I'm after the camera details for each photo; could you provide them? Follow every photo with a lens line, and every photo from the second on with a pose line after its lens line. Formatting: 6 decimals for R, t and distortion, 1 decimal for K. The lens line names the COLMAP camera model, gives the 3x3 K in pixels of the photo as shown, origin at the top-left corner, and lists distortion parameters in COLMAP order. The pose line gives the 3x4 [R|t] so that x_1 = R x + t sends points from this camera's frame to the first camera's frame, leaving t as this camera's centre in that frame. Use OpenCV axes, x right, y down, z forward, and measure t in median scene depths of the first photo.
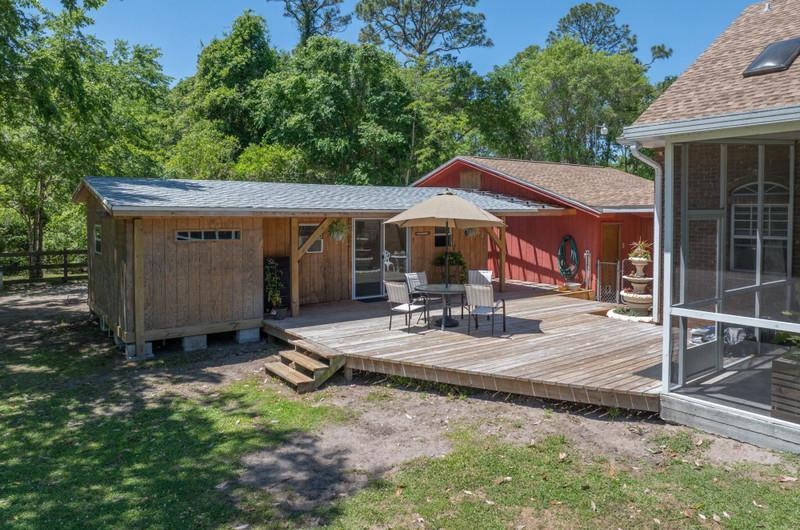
lens RADIAL K [[564.5, 0, 399.4], [0, 564.5, 264.5], [0, 0, 1]] dist [-0.055562, 0.026628]
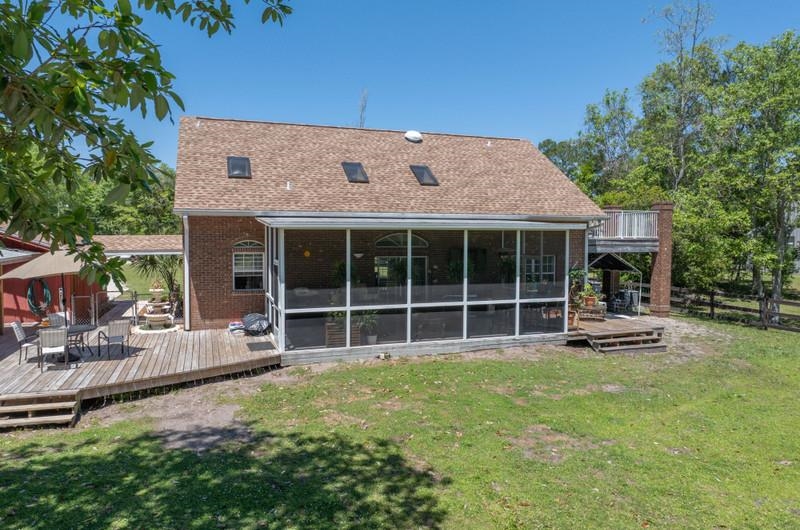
lens RADIAL K [[564.5, 0, 399.4], [0, 564.5, 264.8], [0, 0, 1]] dist [-0.055562, 0.026628]
pose [[0.282583, -0.046096, 0.958135, -1.368780], [0.081355, 0.996398, 0.023943, -0.102366], [-0.955787, 0.071184, 0.285315, -0.009819]]
